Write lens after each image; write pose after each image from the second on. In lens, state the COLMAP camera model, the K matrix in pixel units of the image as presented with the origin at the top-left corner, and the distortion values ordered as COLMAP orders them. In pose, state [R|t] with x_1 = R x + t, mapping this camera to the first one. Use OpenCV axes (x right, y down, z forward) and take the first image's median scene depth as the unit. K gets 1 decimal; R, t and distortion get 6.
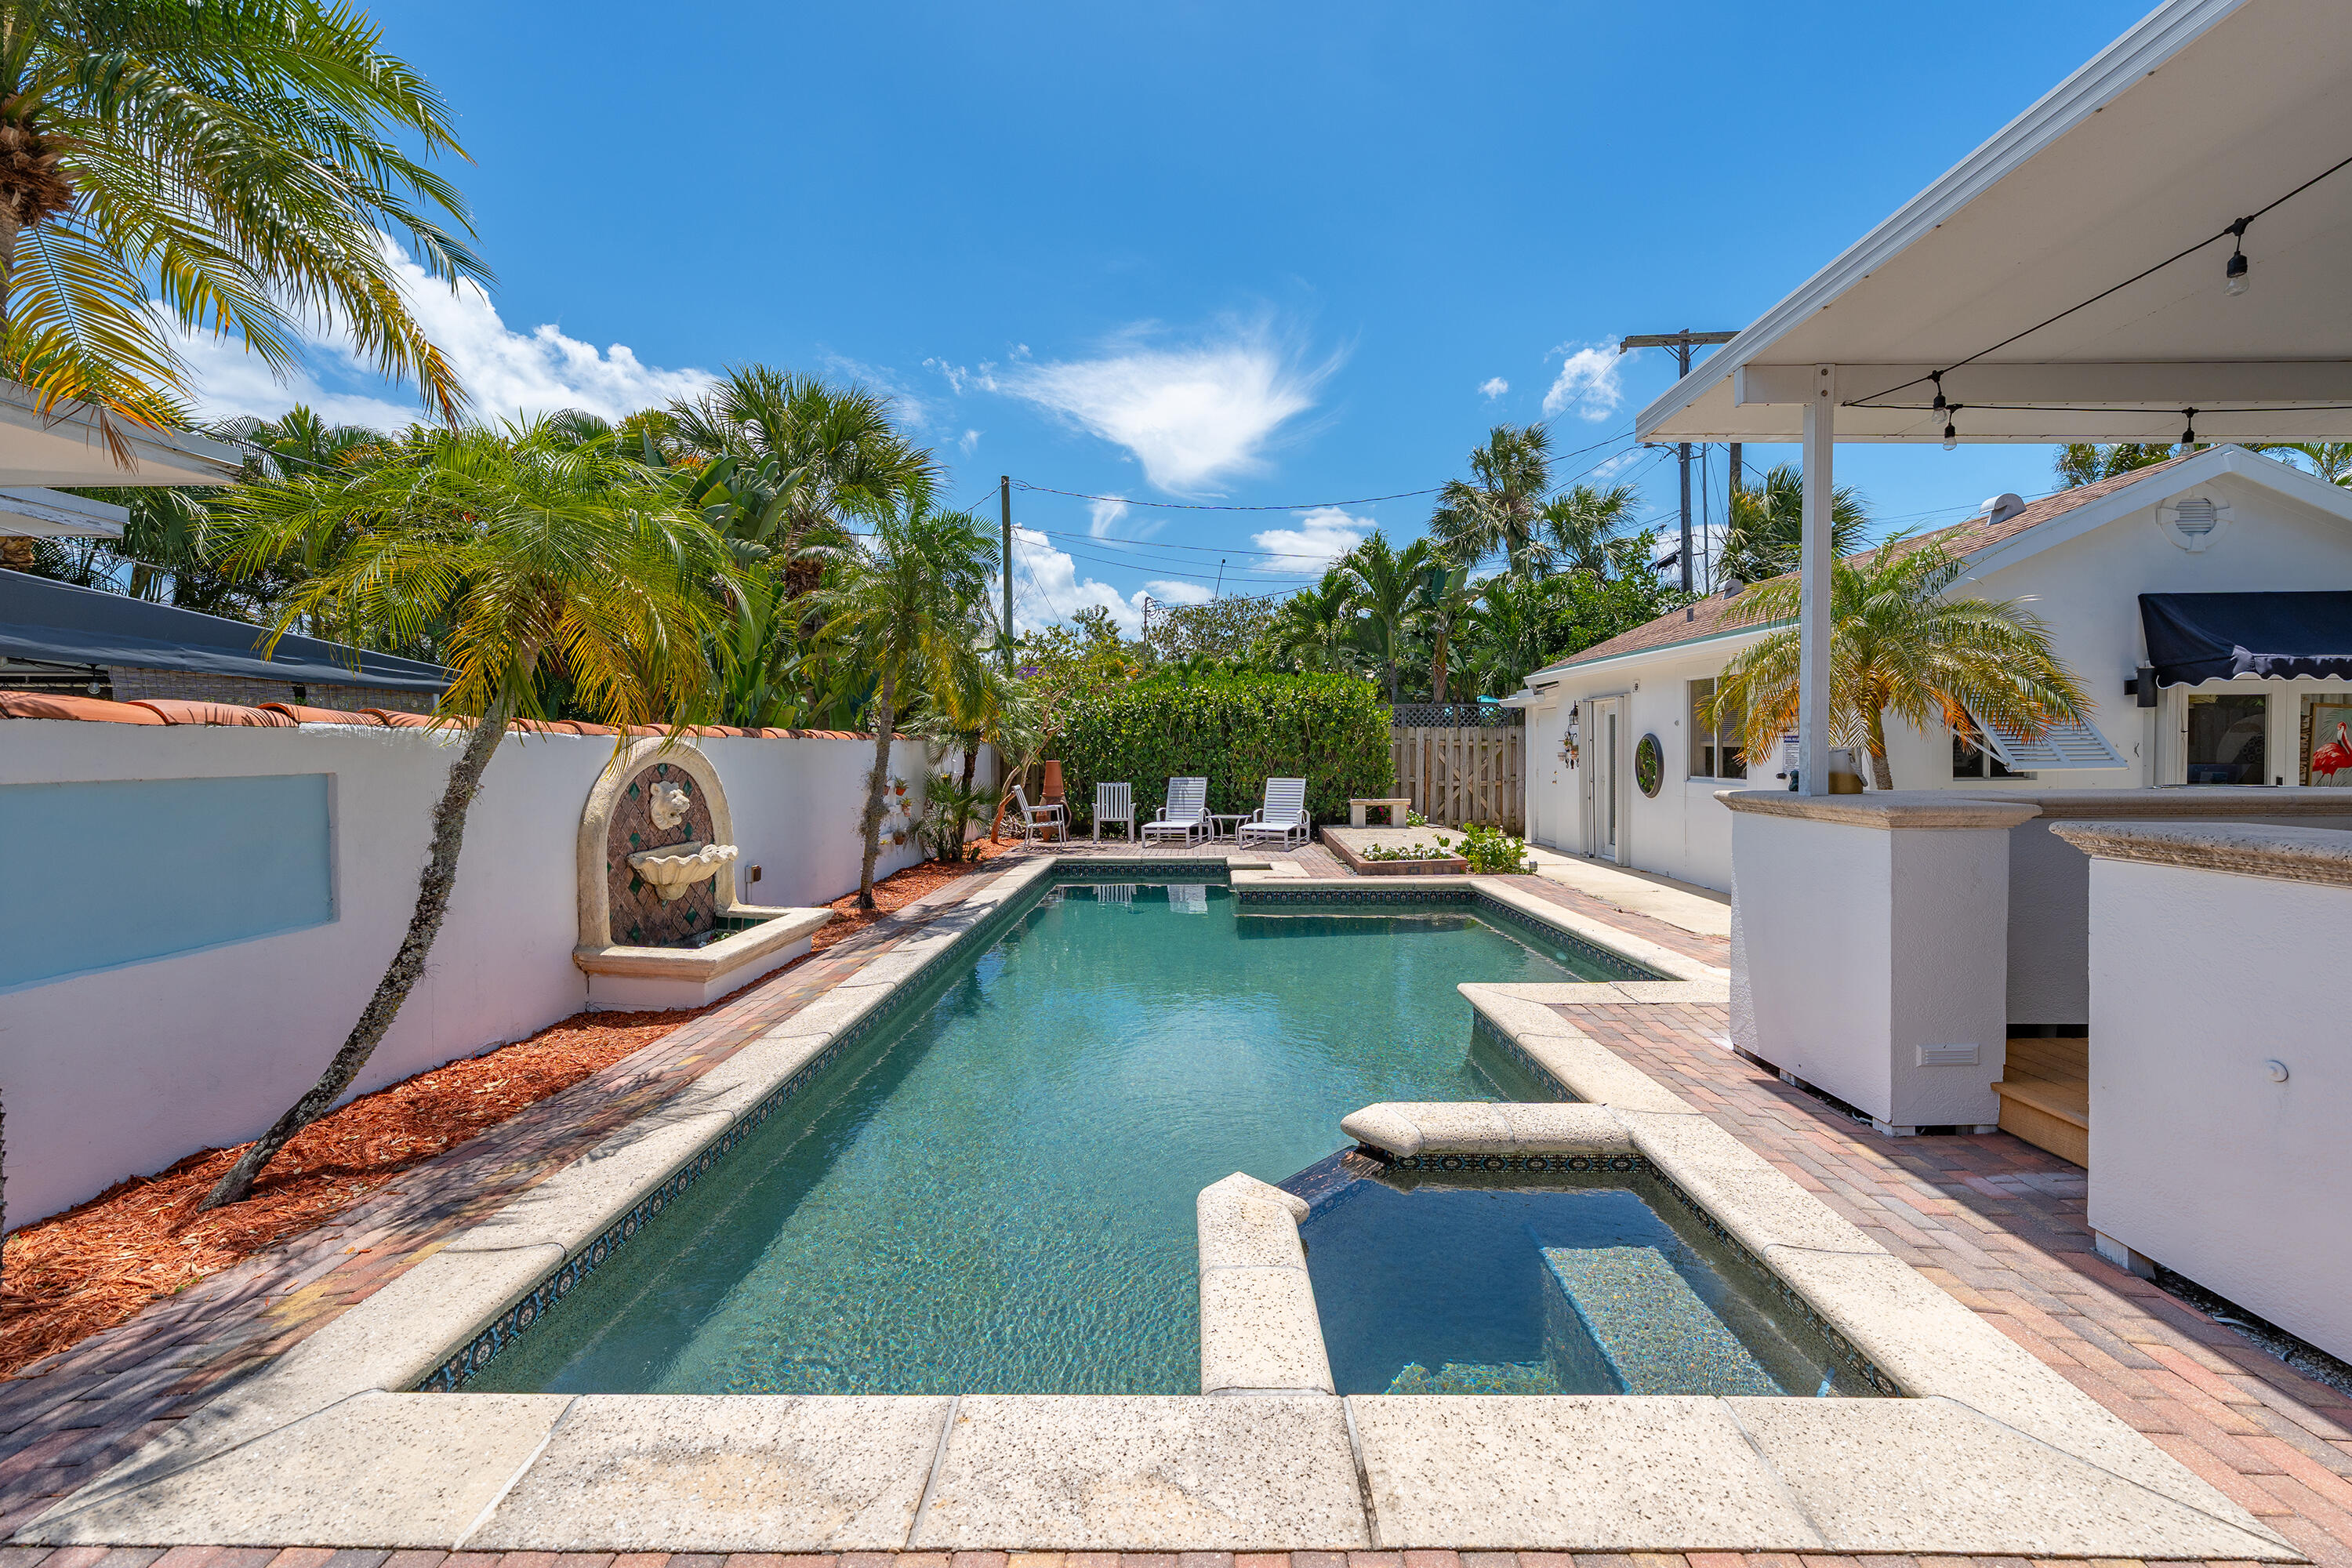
lens RADIAL K [[942.2, 0, 1176.0], [0, 942.2, 784.0], [0, 0, 1]] dist [-0.001324, 0.000120]
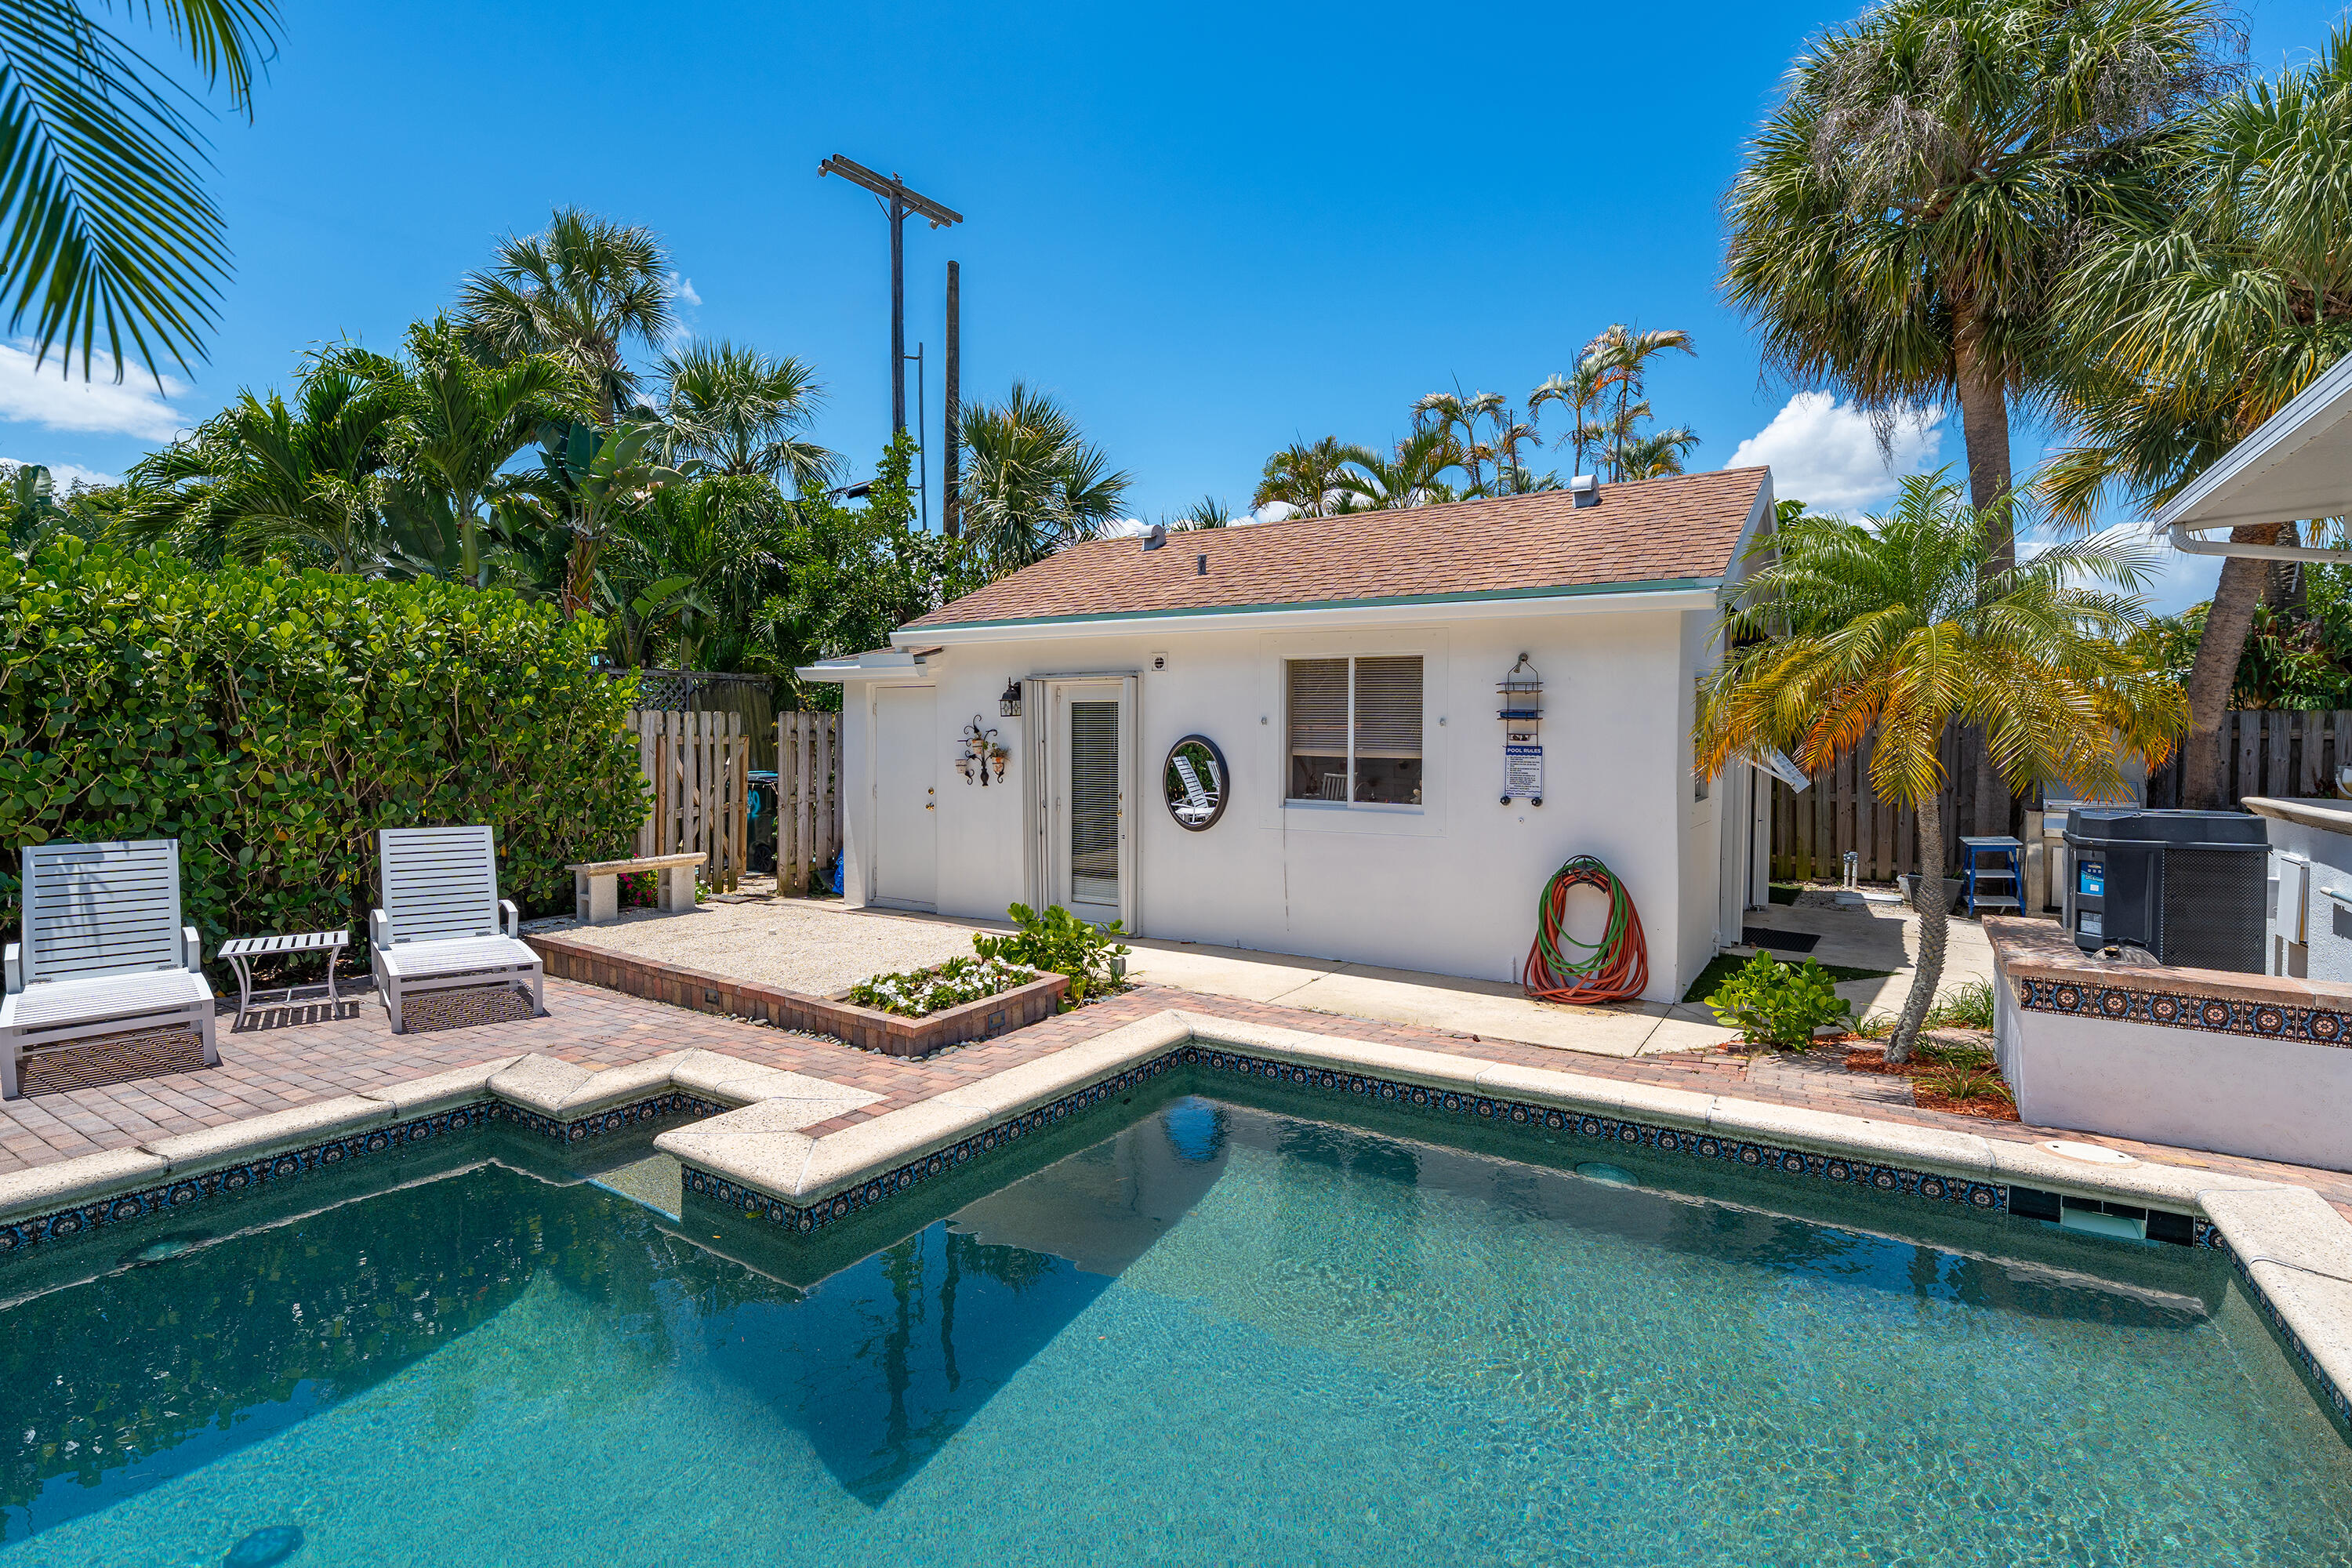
lens RADIAL K [[1119.2, 0, 1178.0], [0, 1119.2, 743.3], [0, 0, 1]] dist [-0.000773, -0.000246]
pose [[0.511023, -0.001906, 0.859565, -0.133915], [0.024152, 0.999635, -0.012142, -0.028616], [-0.859228, 0.026965, 0.510882, 0.452961]]
